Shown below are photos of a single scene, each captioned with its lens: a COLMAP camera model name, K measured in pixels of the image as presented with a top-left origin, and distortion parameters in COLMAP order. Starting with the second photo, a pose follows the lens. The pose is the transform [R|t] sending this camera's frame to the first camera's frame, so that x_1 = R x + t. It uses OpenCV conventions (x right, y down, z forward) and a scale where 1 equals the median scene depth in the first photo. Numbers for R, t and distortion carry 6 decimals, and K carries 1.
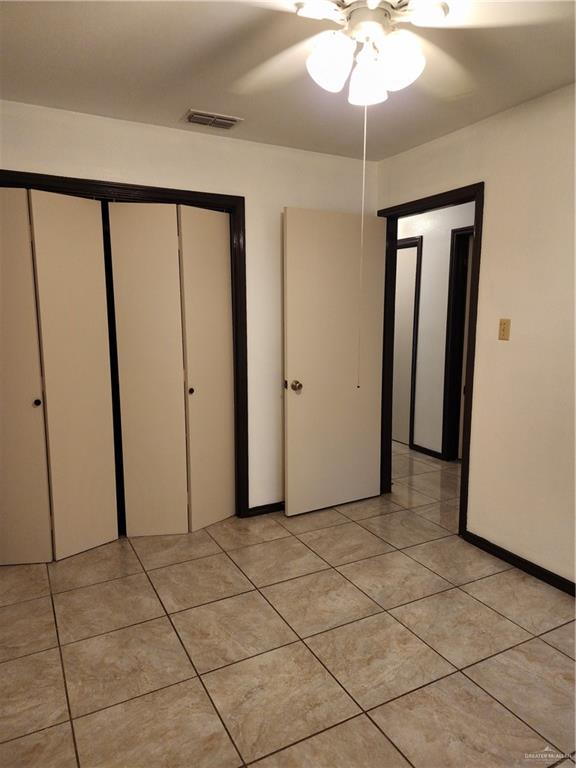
lens RADIAL K [[517.4, 0, 288.0], [0, 517.4, 384.0], [0, 0, 1]] dist [0.001909, -0.000737]
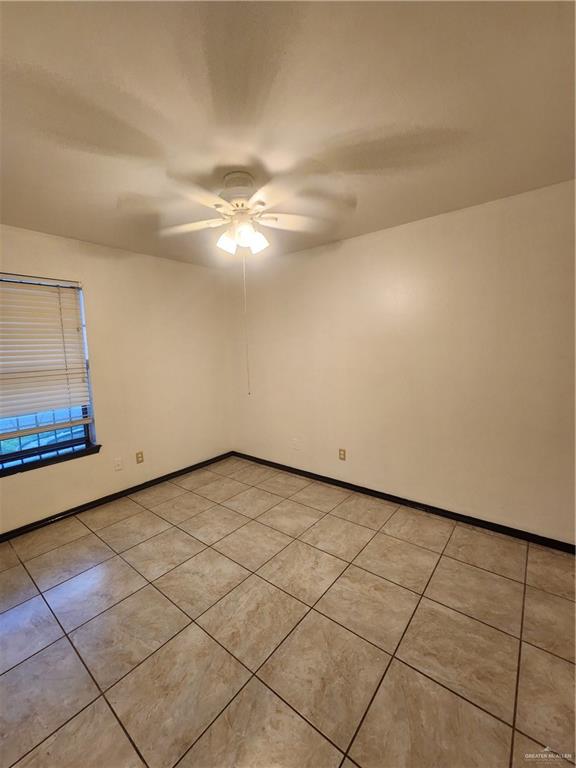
lens RADIAL K [[313.2, 0, 288.0], [0, 313.2, 384.0], [0, 0, 1]] dist [-0.000650, -0.000059]
pose [[-0.915610, 0.079436, -0.394143, 0.347393], [-0.023251, 0.968187, 0.249144, -0.246683], [0.401395, 0.237283, -0.884635, 1.546769]]
